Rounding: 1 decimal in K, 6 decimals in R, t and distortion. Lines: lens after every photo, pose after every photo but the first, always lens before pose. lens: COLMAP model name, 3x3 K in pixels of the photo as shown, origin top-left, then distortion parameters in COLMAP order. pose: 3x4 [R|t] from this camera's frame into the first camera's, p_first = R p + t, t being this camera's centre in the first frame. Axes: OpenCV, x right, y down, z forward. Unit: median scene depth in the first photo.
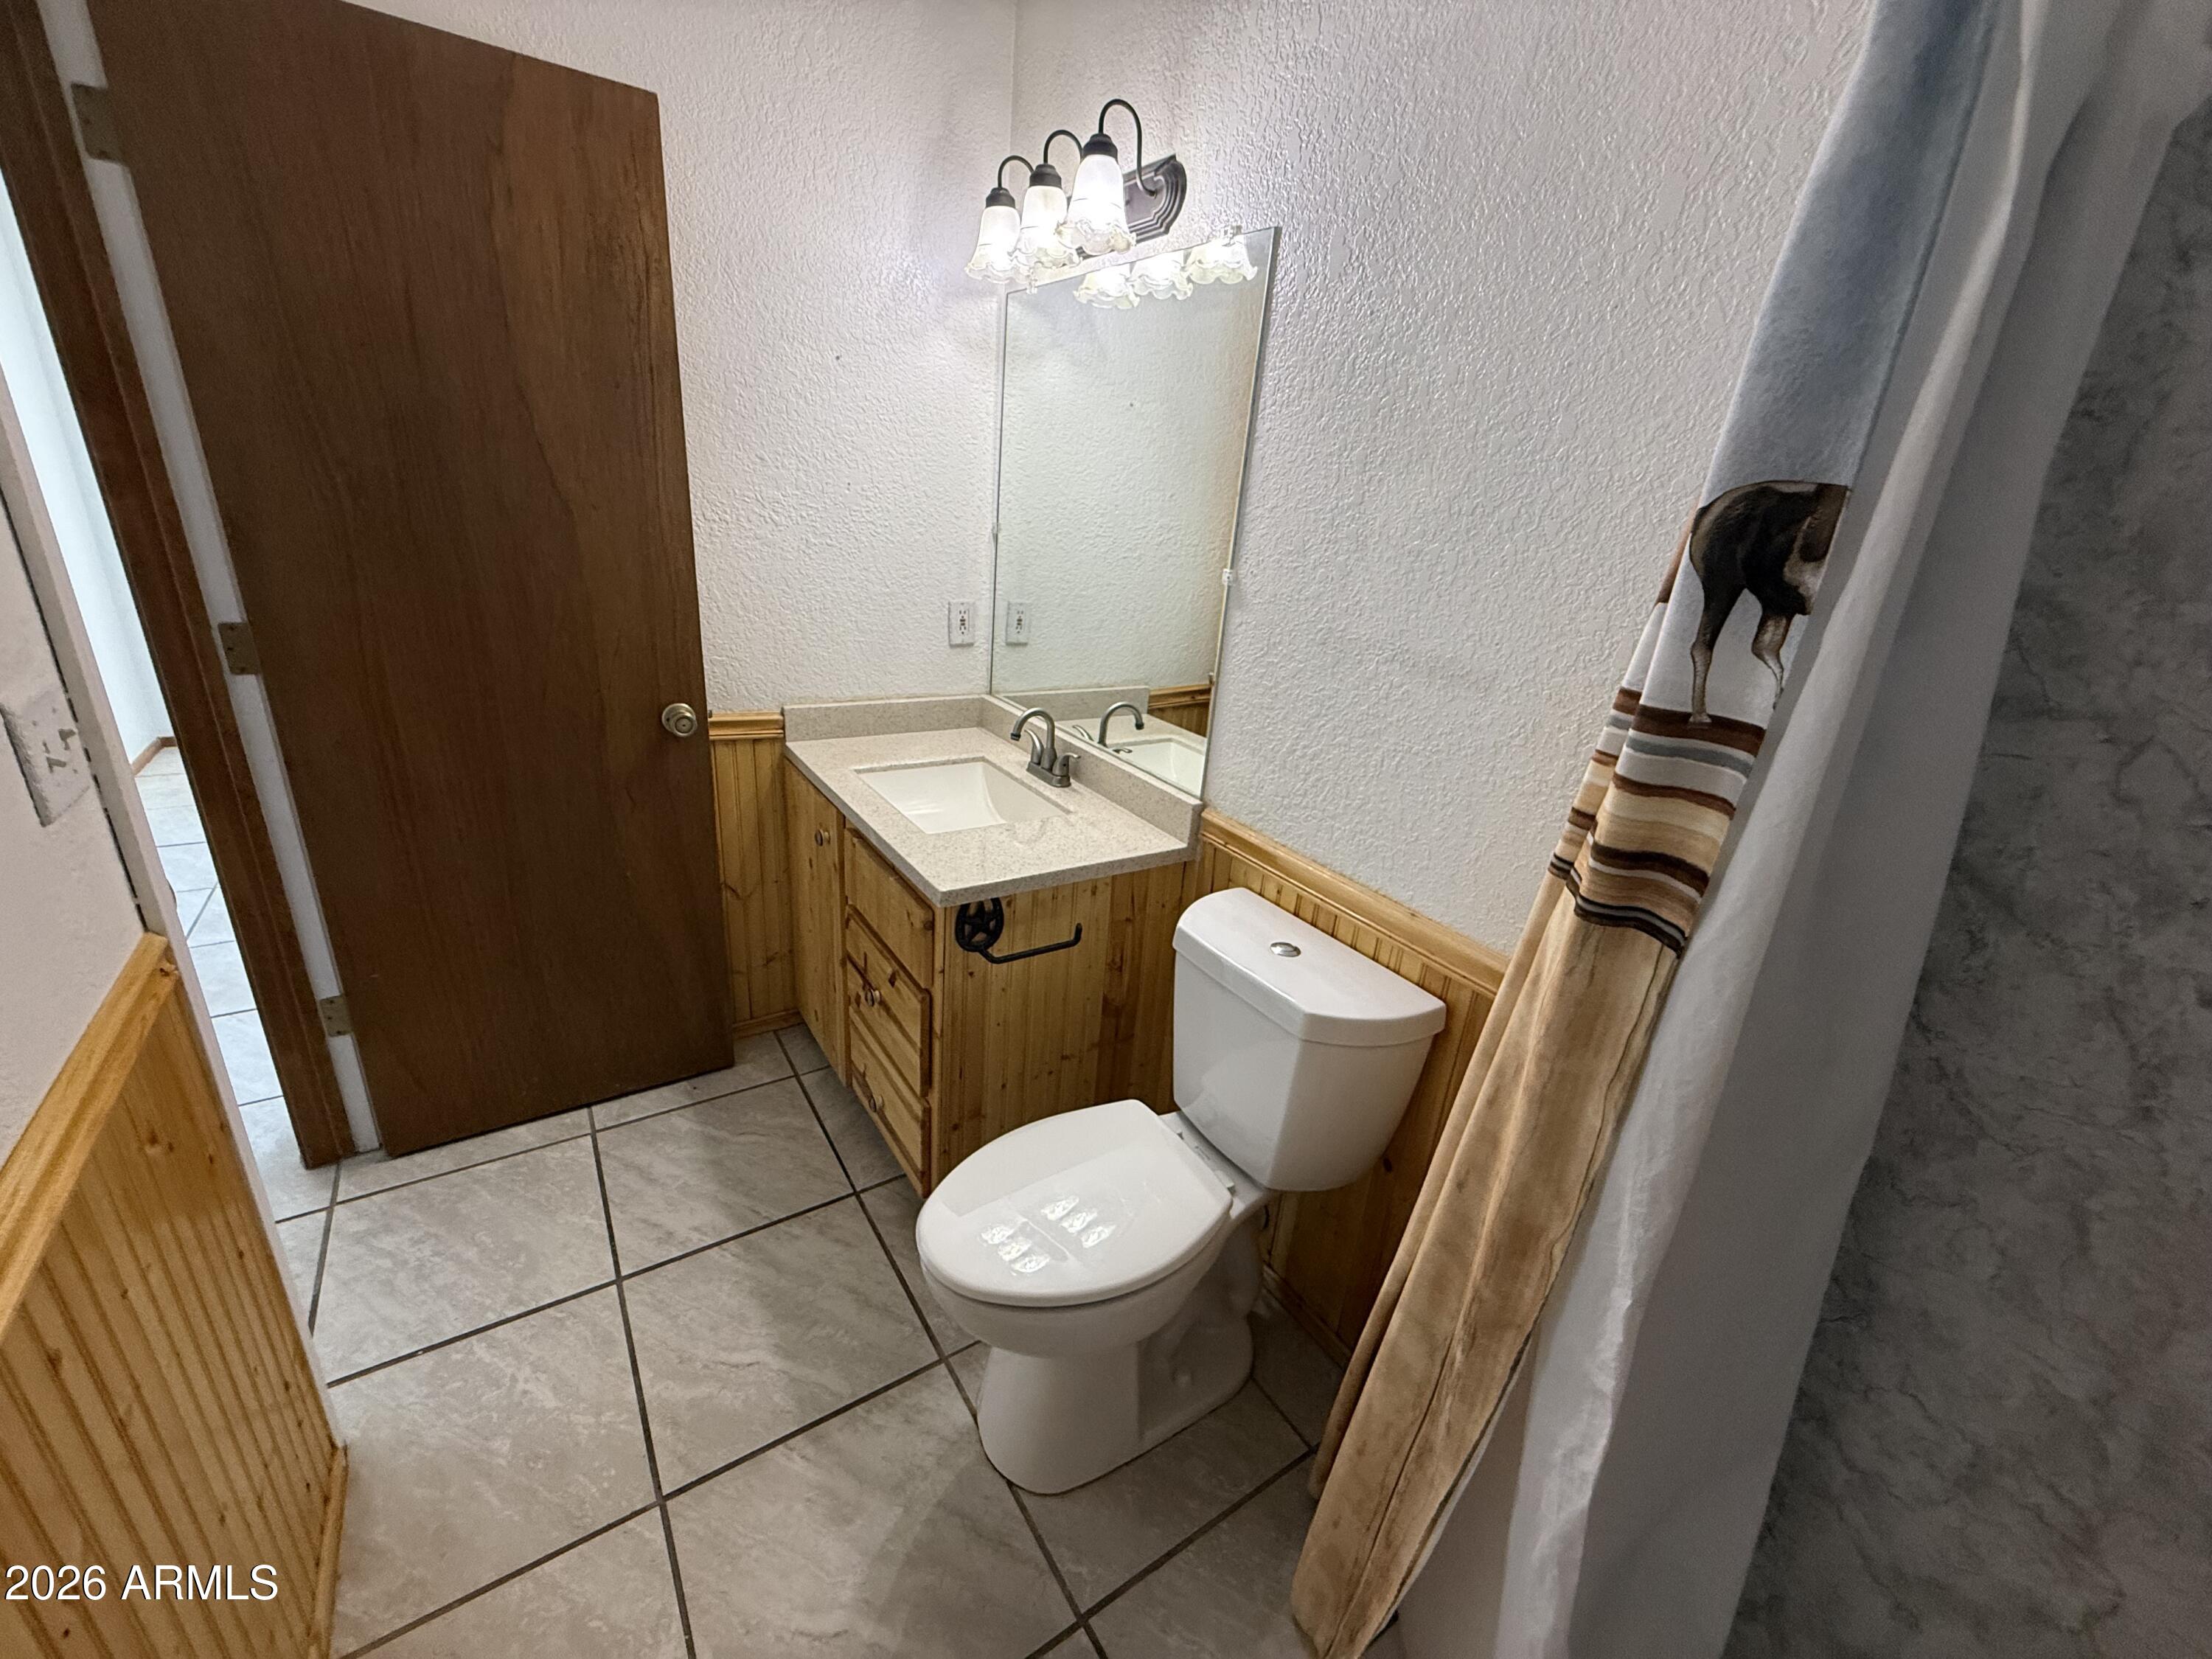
lens RADIAL K [[882.9, 0, 1107.4], [0, 882.9, 830.3], [0, 0, 1]] dist [-0.000239, -0.000096]
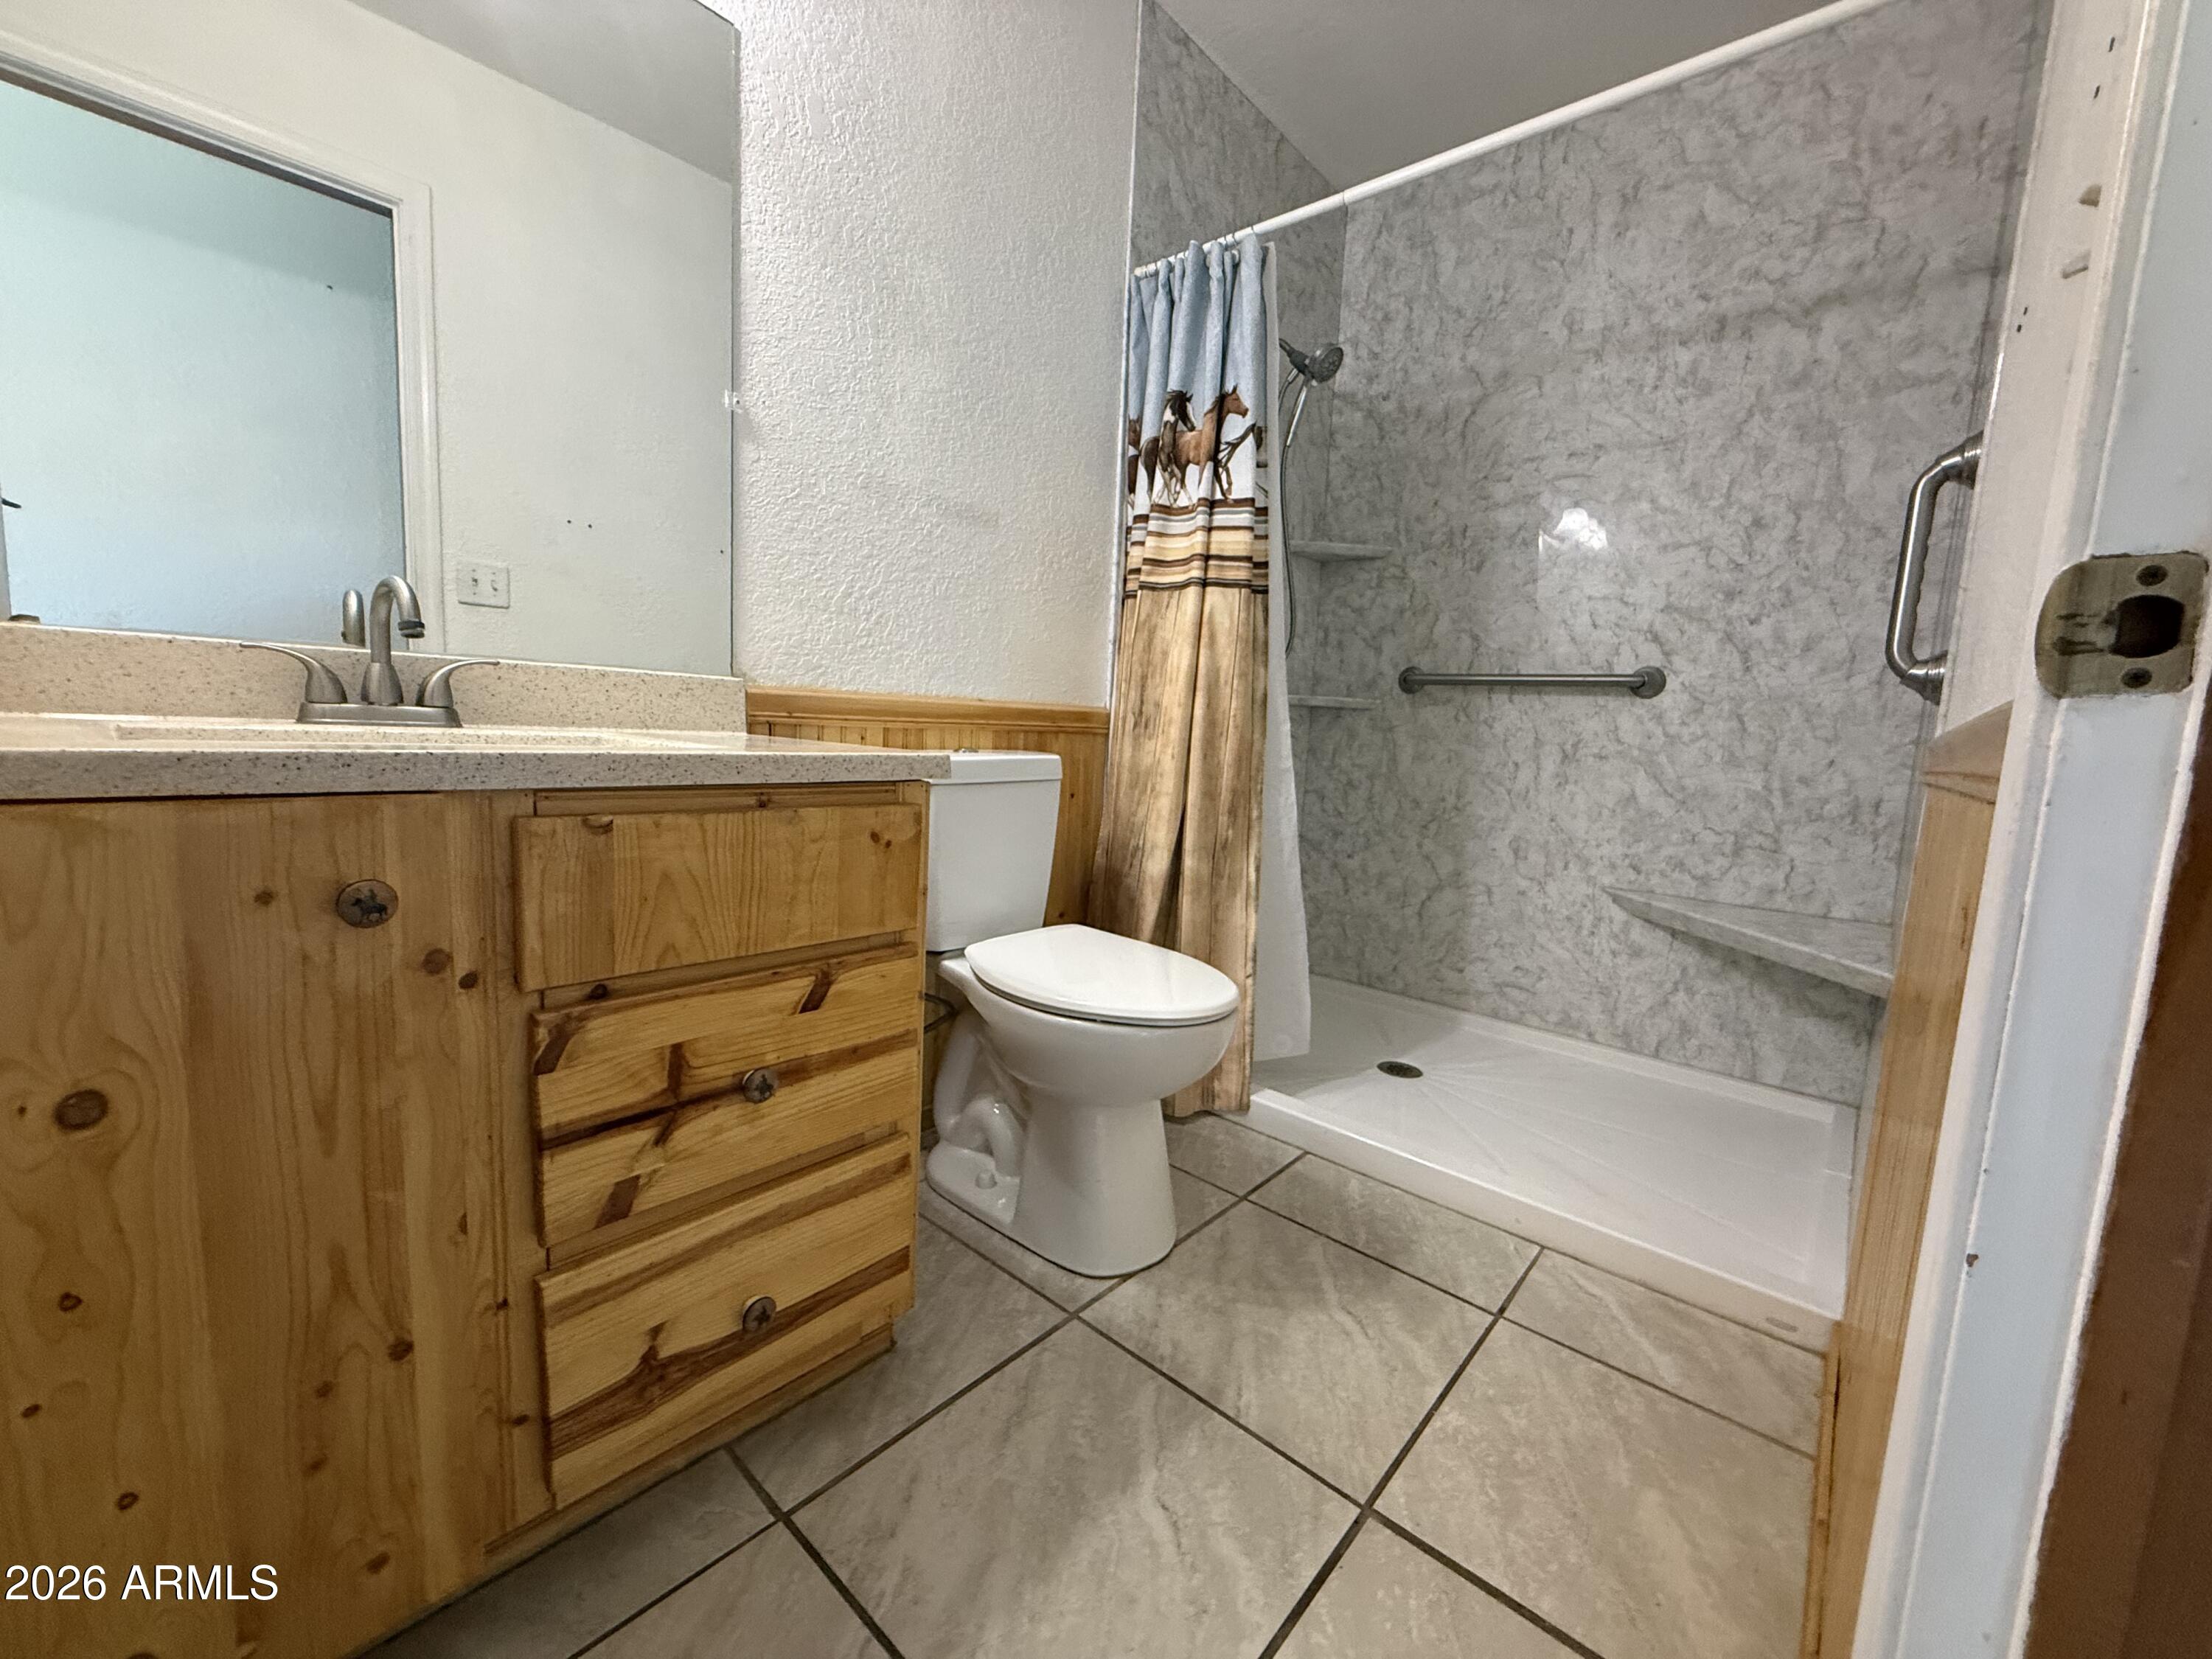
lens RADIAL K [[882.9, 0, 1106.6], [0, 882.9, 828.9], [0, 0, 1]] dist [-0.000239, -0.000096]
pose [[-0.247870, -0.211562, 0.945411, -0.918015], [0.279231, 0.918850, 0.278827, -0.041802], [-0.927680, 0.333101, -0.168680, 1.004834]]
